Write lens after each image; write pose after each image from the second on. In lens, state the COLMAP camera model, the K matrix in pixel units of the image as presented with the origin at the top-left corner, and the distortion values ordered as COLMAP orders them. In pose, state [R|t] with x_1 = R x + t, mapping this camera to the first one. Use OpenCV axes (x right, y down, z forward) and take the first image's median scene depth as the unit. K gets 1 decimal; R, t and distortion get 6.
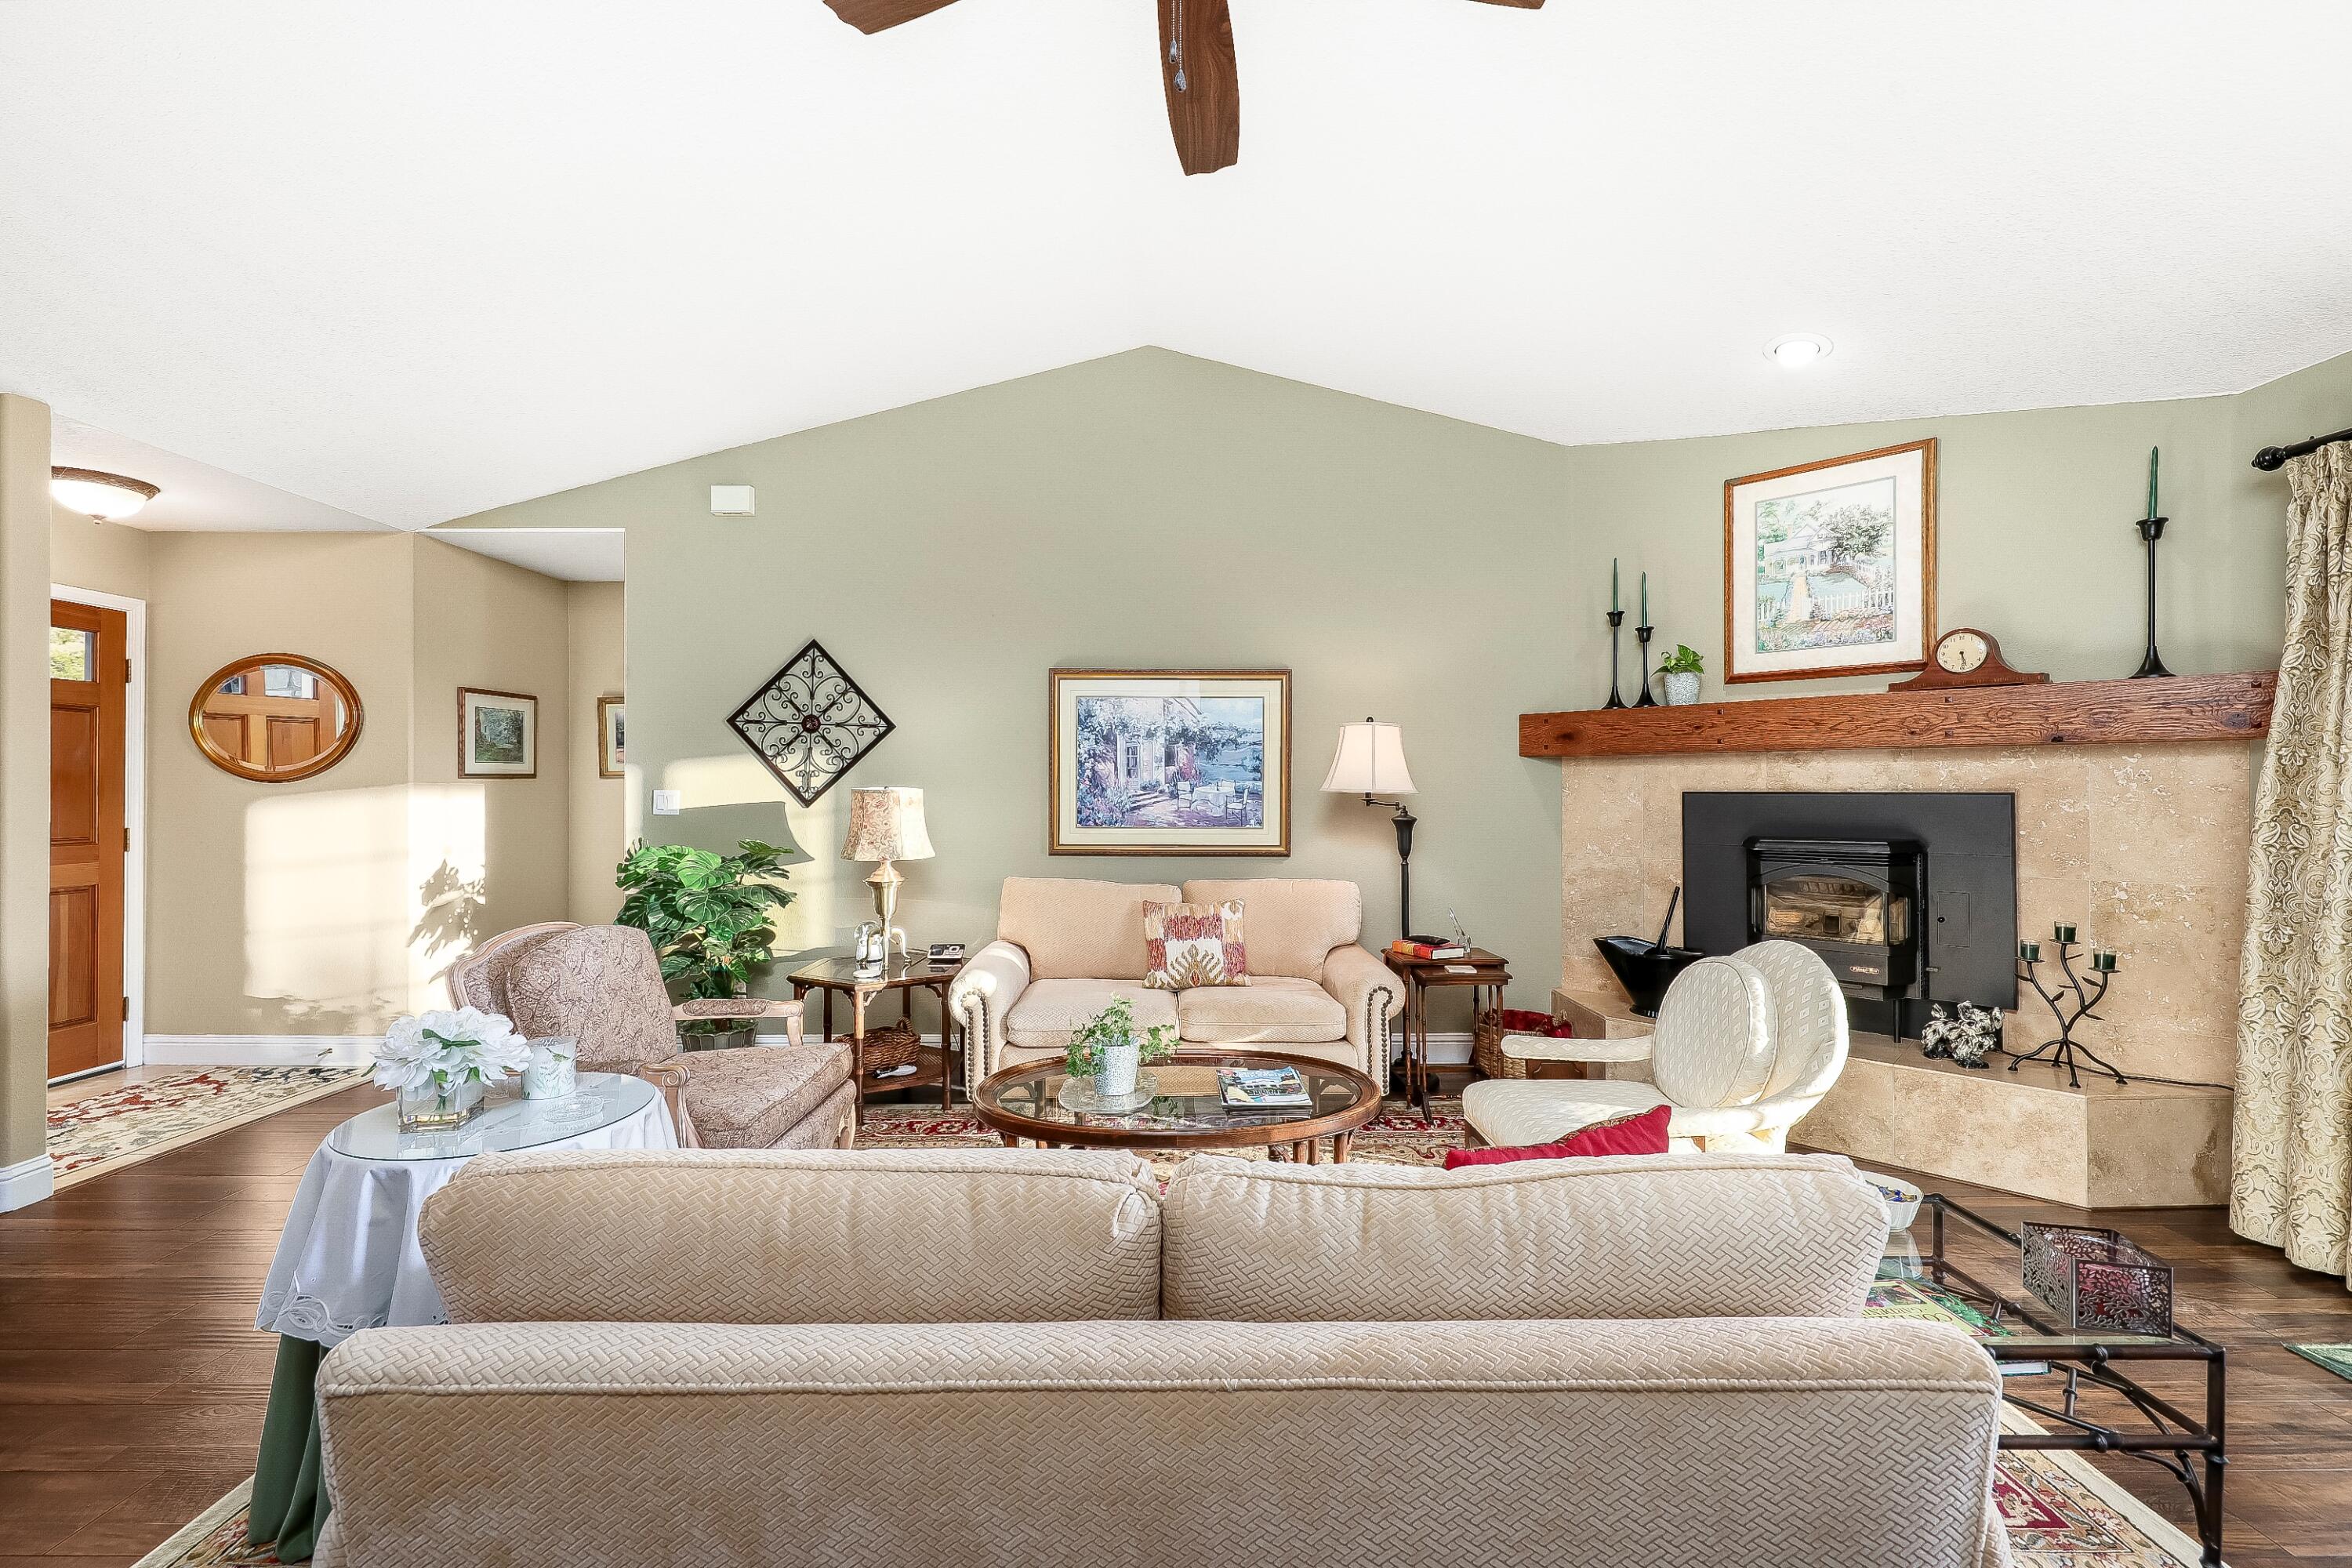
lens RADIAL K [[941.7, 0, 1182.7], [0, 941.7, 790.6], [0, 0, 1]] dist [0.000064, -0.000209]
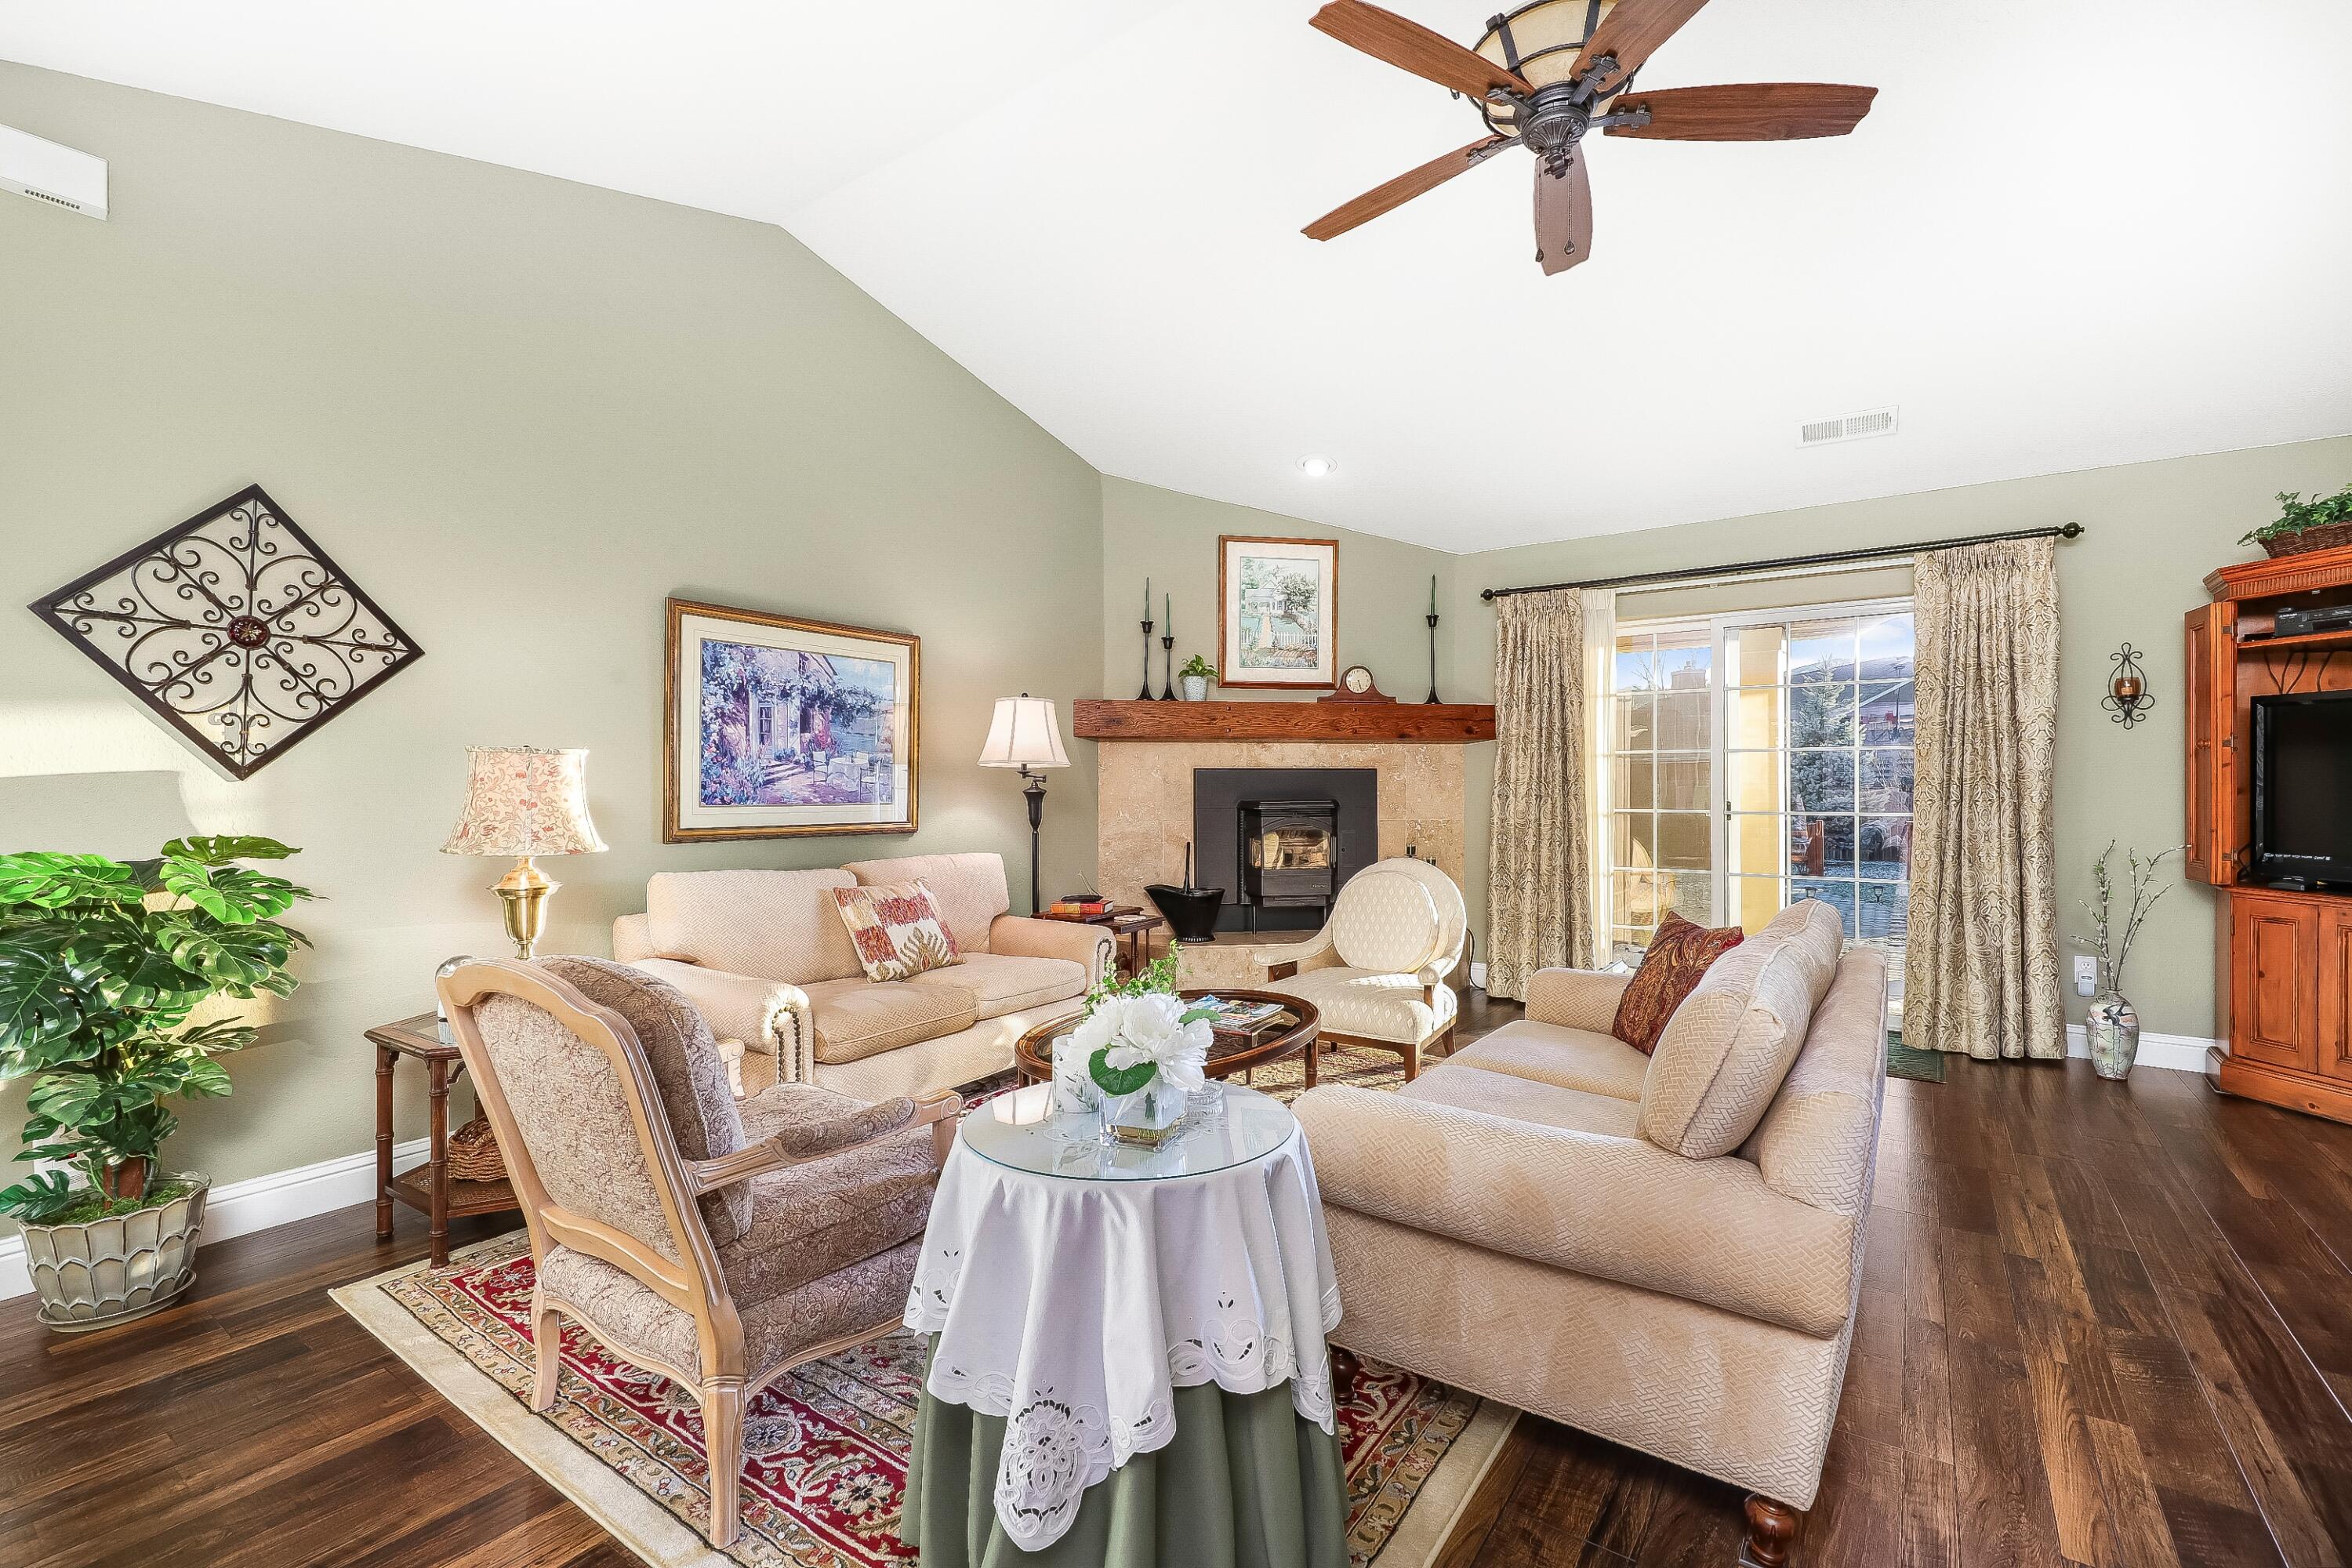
lens RADIAL K [[1015.7, 0, 1185.7], [0, 1015.7, 786.5], [0, 0, 1]] dist [0.013082, -0.008779]
pose [[0.579666, -0.002889, 0.814849, -0.603492], [0.002530, 0.999995, 0.001746, 0.023443], [-0.814850, 0.001050, 0.579671, 0.195570]]
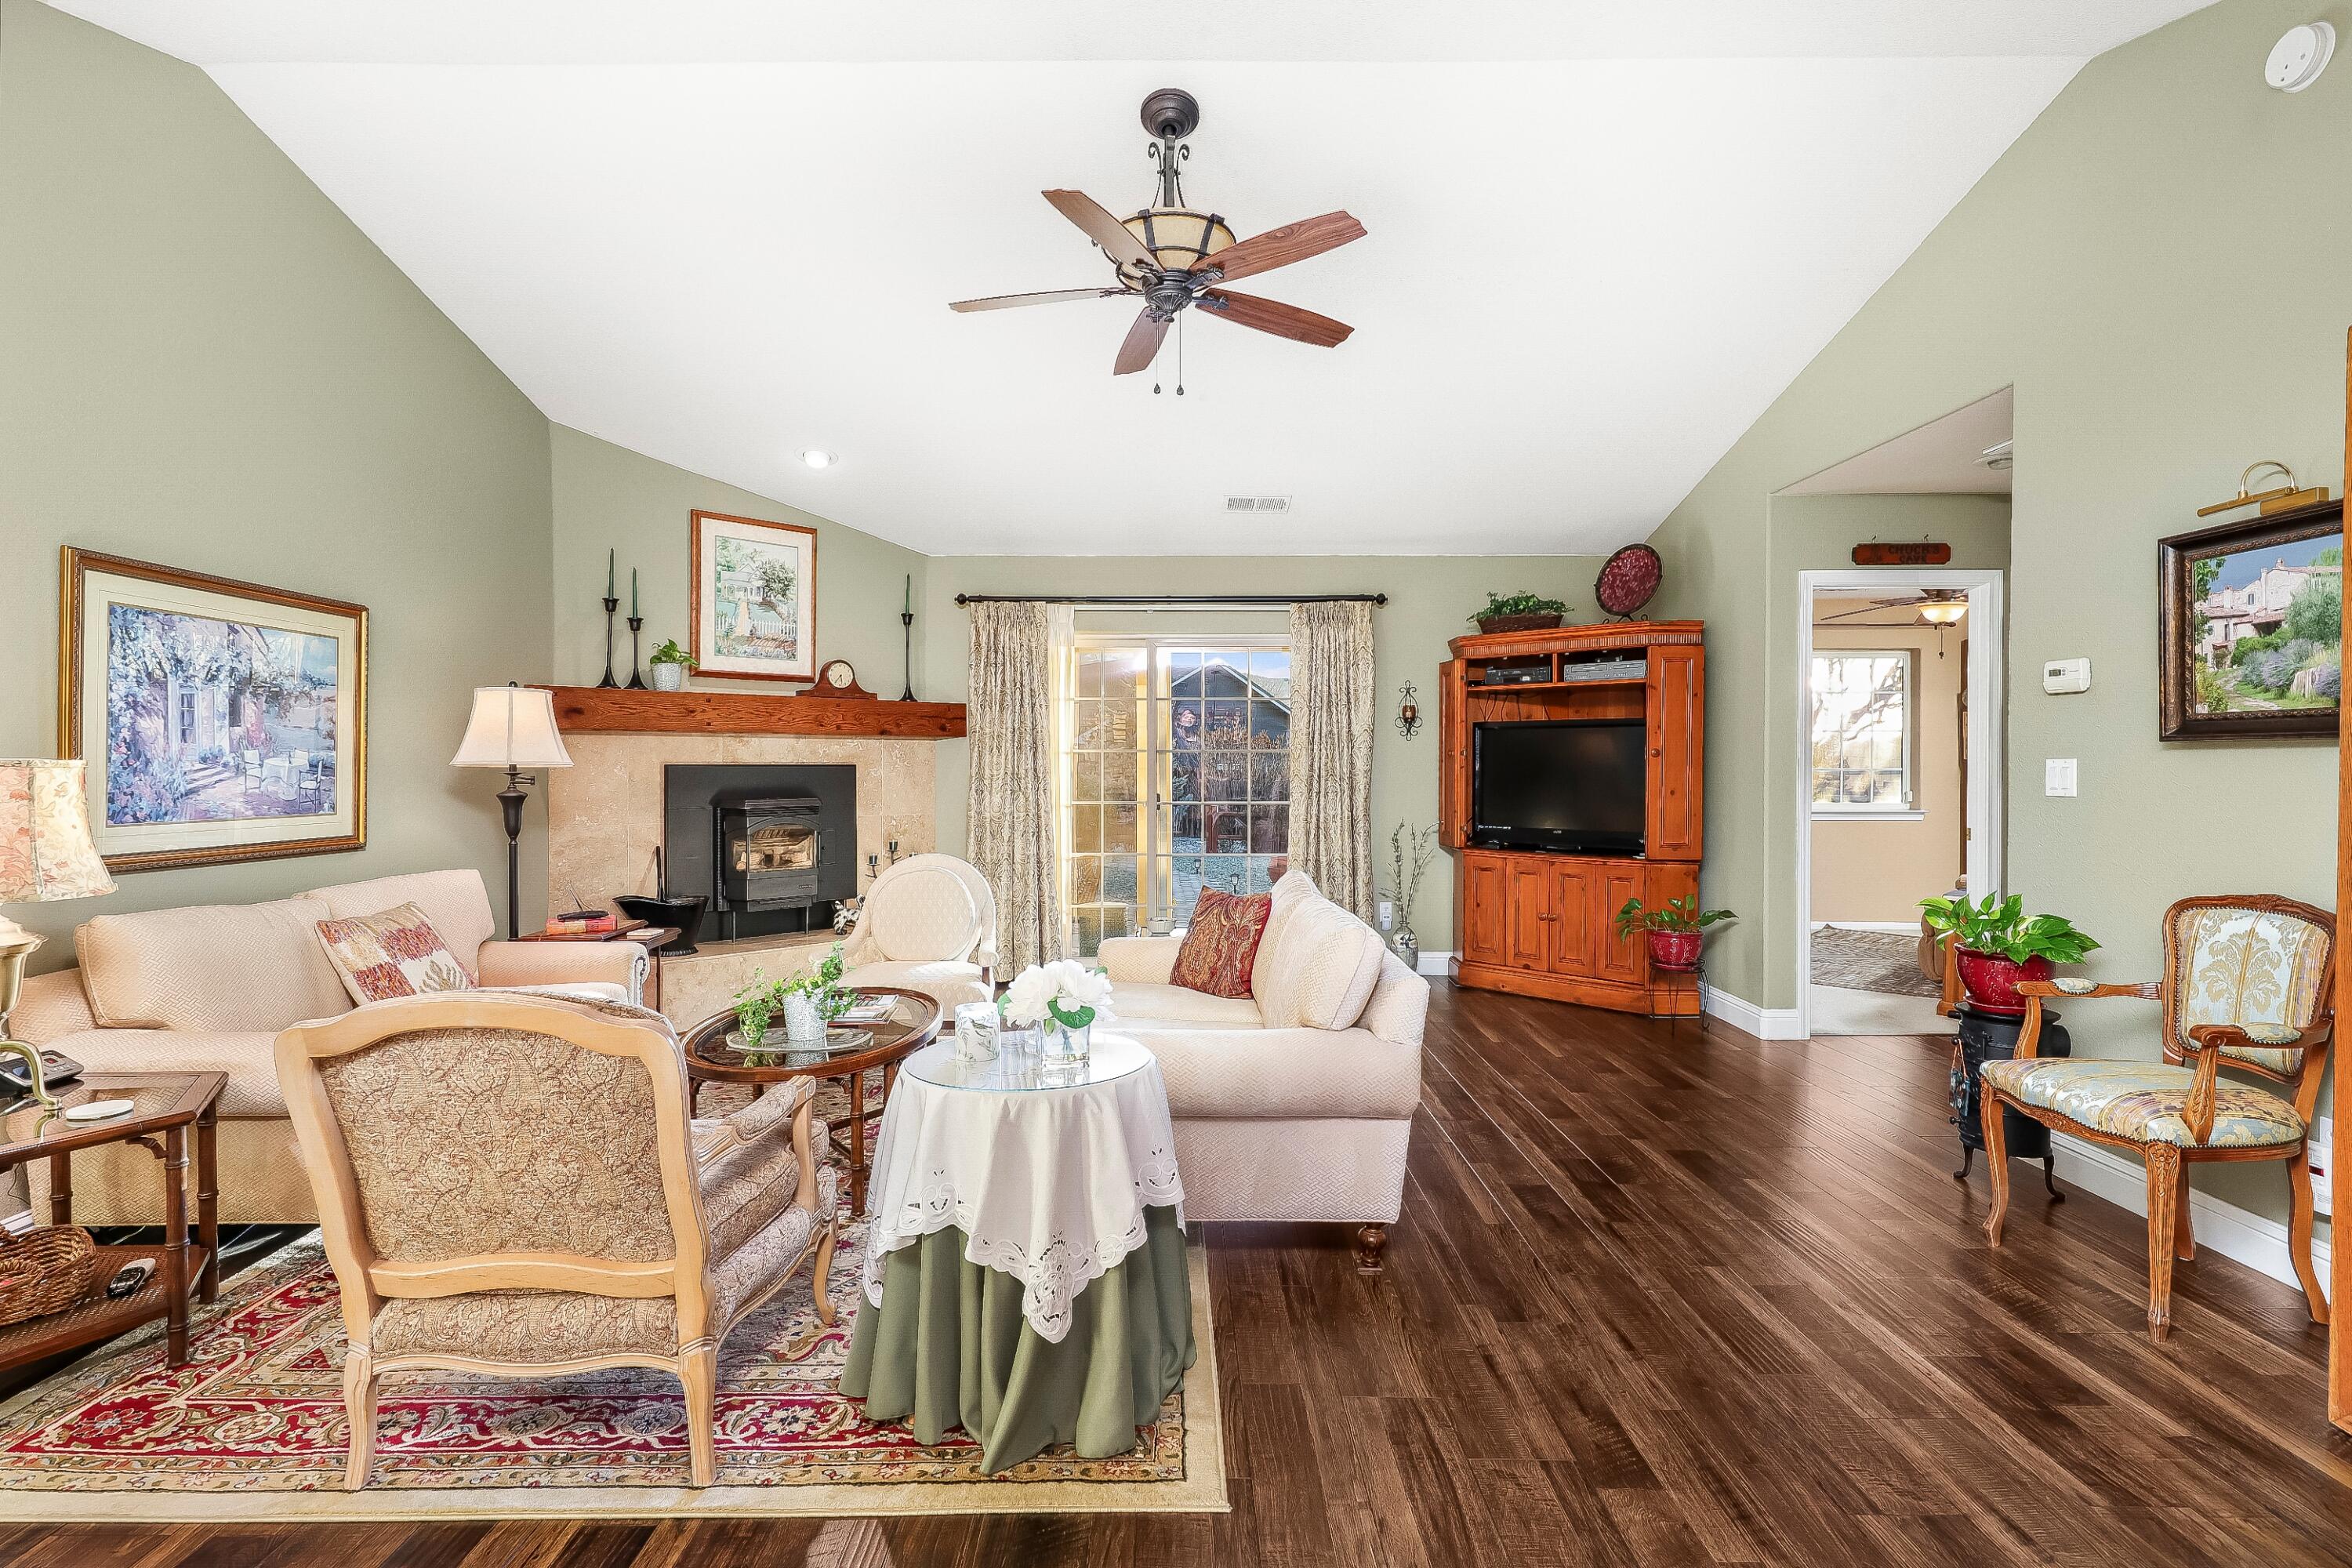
lens RADIAL K [[1145.0, 0, 1177.0], [0, 1145.0, 777.4], [0, 0, 1]] dist [-0.002571, -0.000522]
pose [[0.000663, -0.011766, 0.999931, -0.874763], [0.001269, 0.999930, 0.011765, 0.001225], [-0.999999, 0.001261, 0.000678, 0.356304]]
